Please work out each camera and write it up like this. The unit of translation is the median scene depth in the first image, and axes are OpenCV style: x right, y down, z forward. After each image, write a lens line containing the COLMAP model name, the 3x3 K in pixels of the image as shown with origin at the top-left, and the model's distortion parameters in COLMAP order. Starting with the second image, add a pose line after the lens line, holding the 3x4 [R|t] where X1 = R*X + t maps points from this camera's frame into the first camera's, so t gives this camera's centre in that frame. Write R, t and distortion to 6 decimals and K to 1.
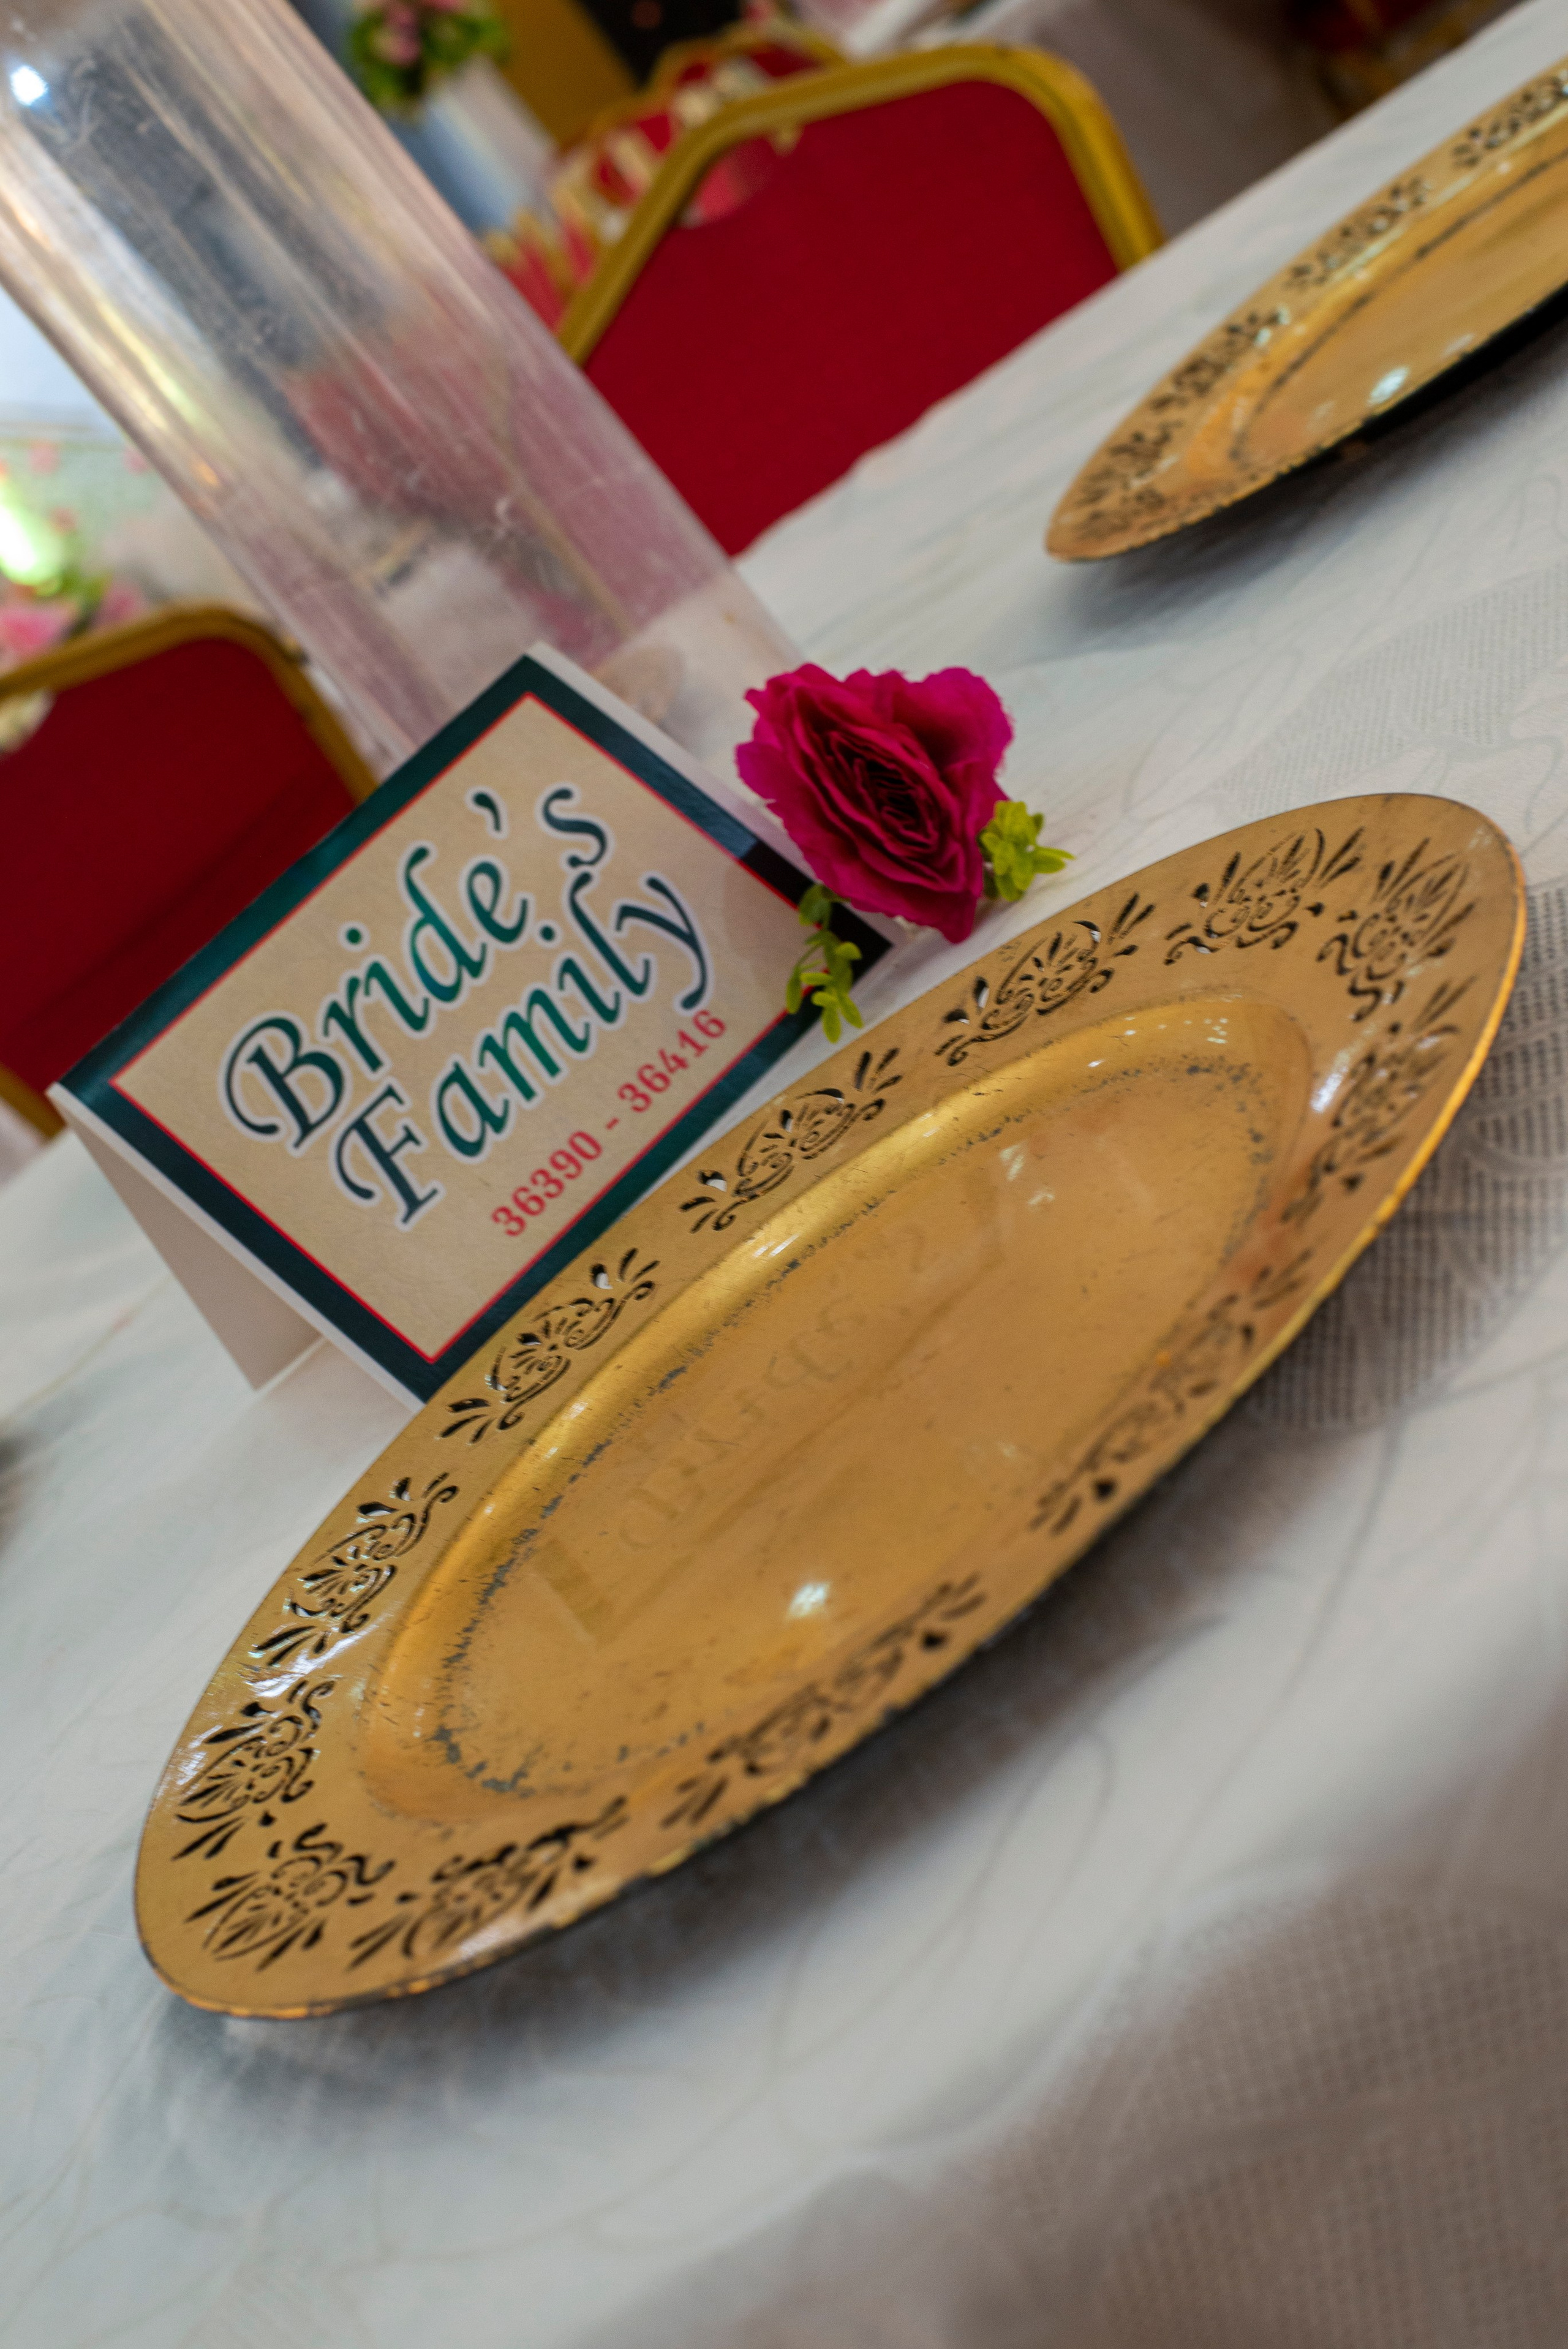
lens RADIAL K [[3360.5, 0, 784.0], [0, 3360.5, 1174.5], [0, 0, 1]] dist [-0.102686, 0.076947]
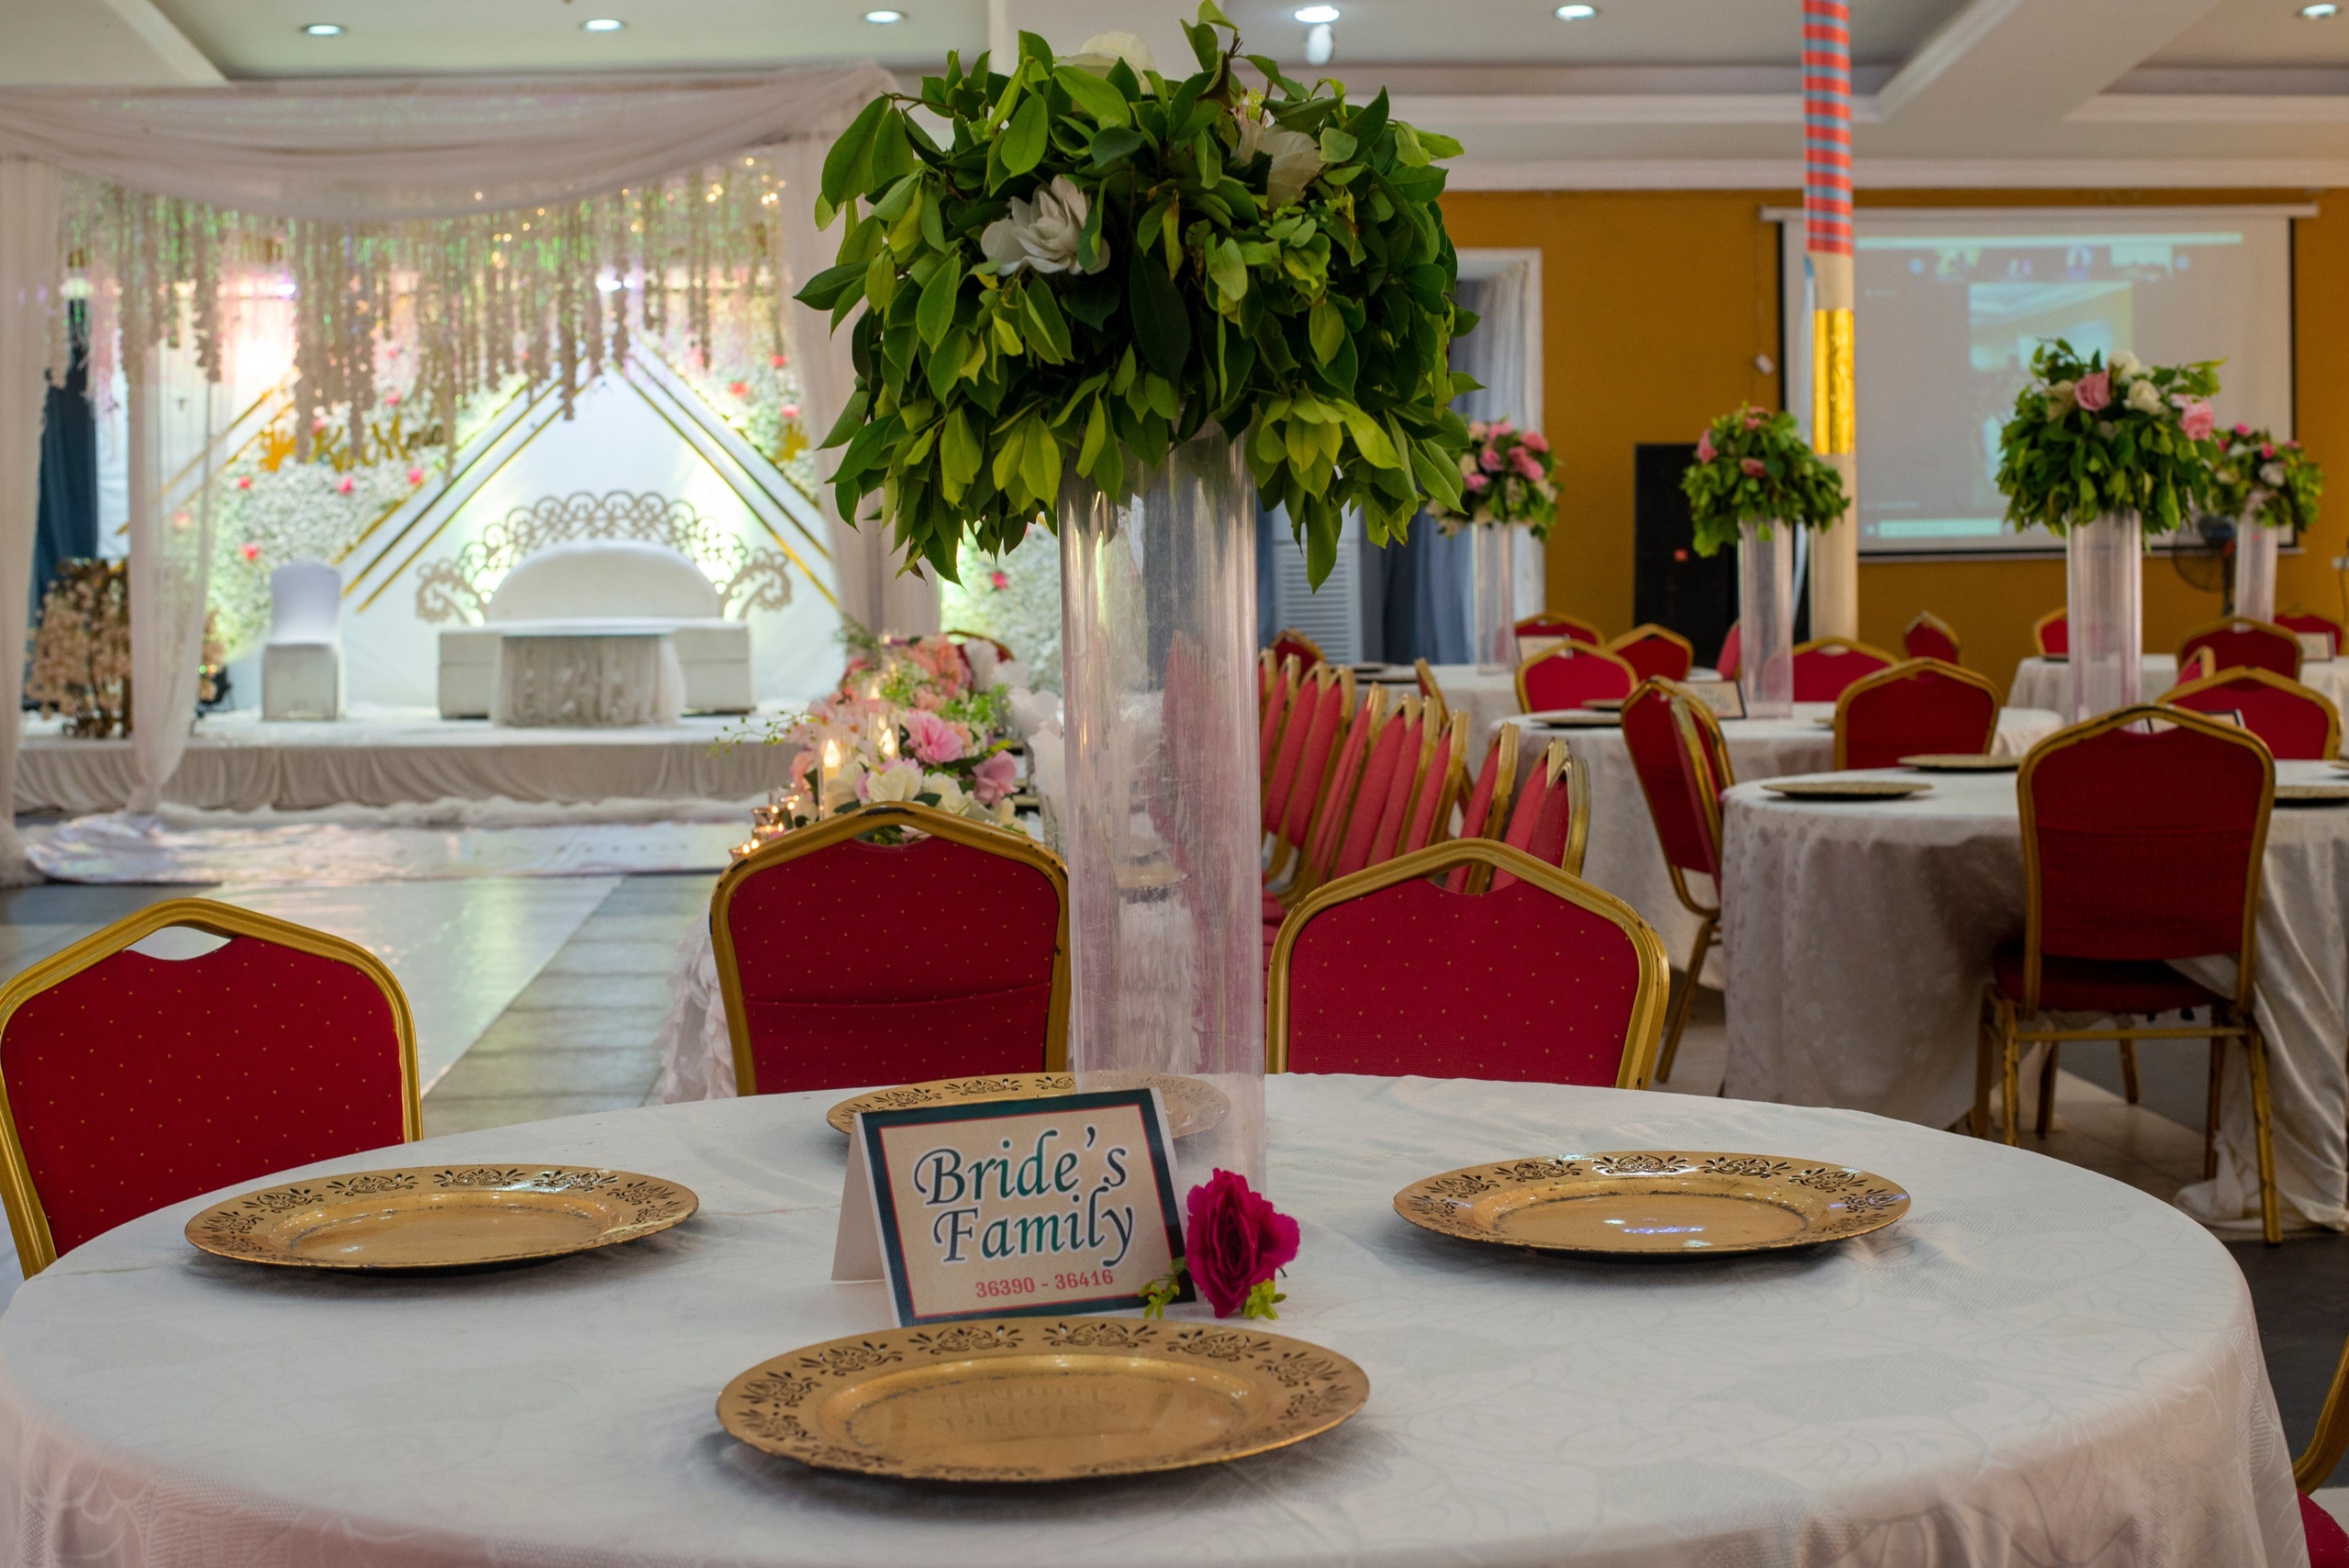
lens RADIAL K [[3360.4, 0, 1174.5], [0, 3360.4, 784.0], [0, 0, 1]] dist [-0.102686, 0.076947]
pose [[0.784195, 0.609074, -0.118605, 0.075982], [-0.620474, 0.767498, -0.161116, 0.033990], [-0.007103, 0.199938, 0.979783, -1.216140]]
